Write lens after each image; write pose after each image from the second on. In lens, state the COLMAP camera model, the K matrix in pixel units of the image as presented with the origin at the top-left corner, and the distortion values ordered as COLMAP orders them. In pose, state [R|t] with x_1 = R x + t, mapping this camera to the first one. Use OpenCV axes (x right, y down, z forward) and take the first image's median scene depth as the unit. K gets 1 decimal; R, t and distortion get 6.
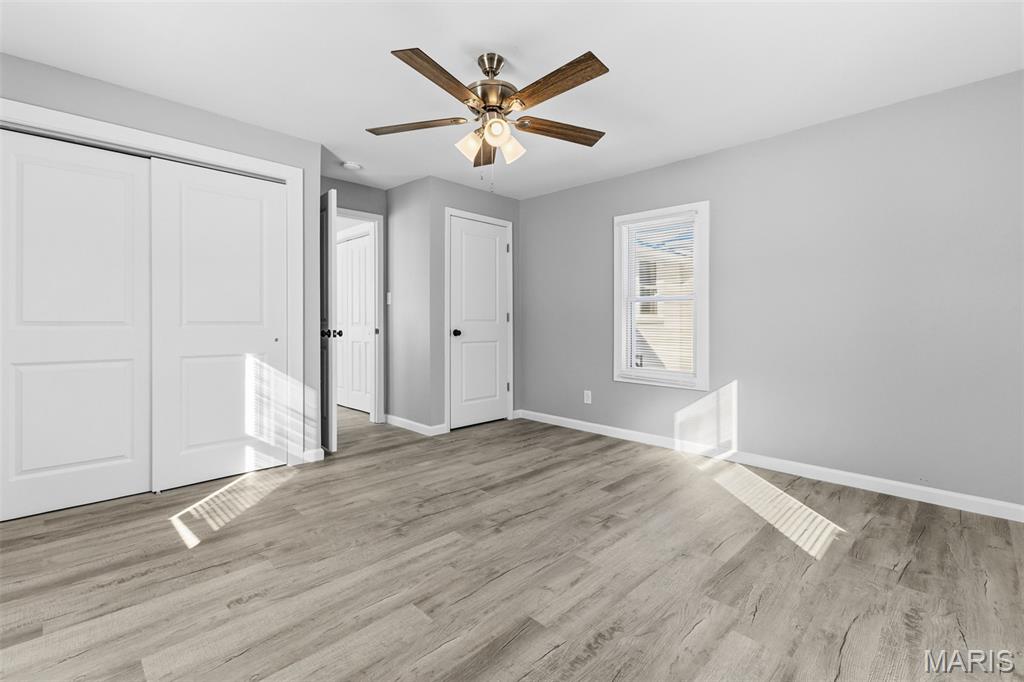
lens RADIAL K [[448.6, 0, 510.0], [0, 448.6, 334.1], [0, 0, 1]] dist [0.010798, -0.001754]
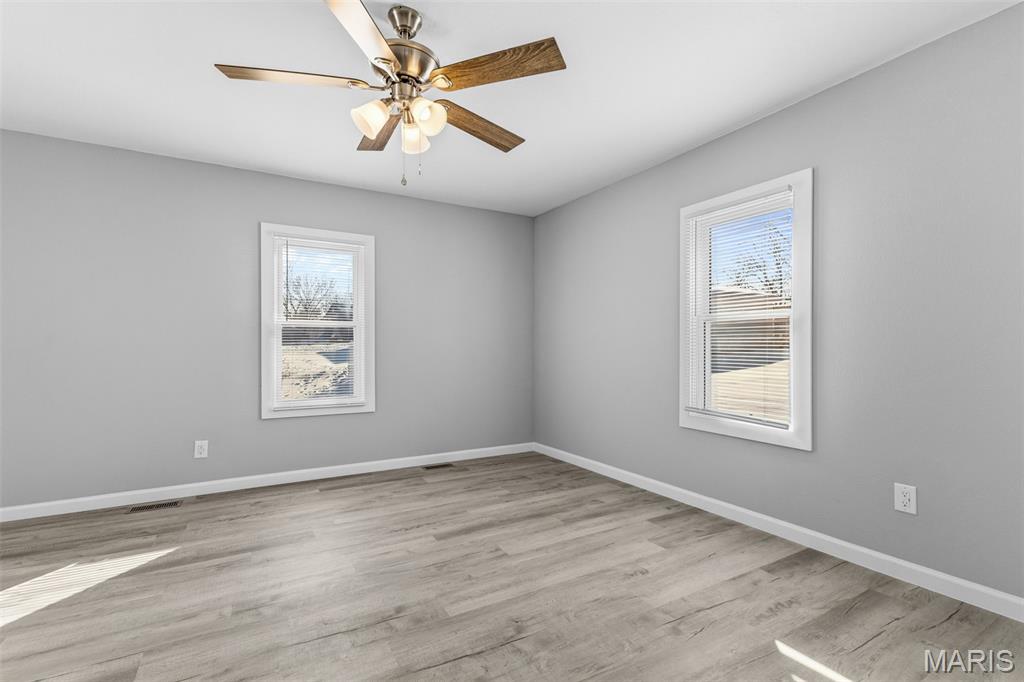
lens RADIAL K [[448.6, 0, 506.6], [0, 448.6, 347.4], [0, 0, 1]] dist [0.010798, -0.001754]
pose [[-0.962623, -0.001547, 0.270841, -0.497353], [0.005528, 0.999663, 0.025359, -0.059714], [-0.270789, 0.025908, -0.962290, 1.980886]]
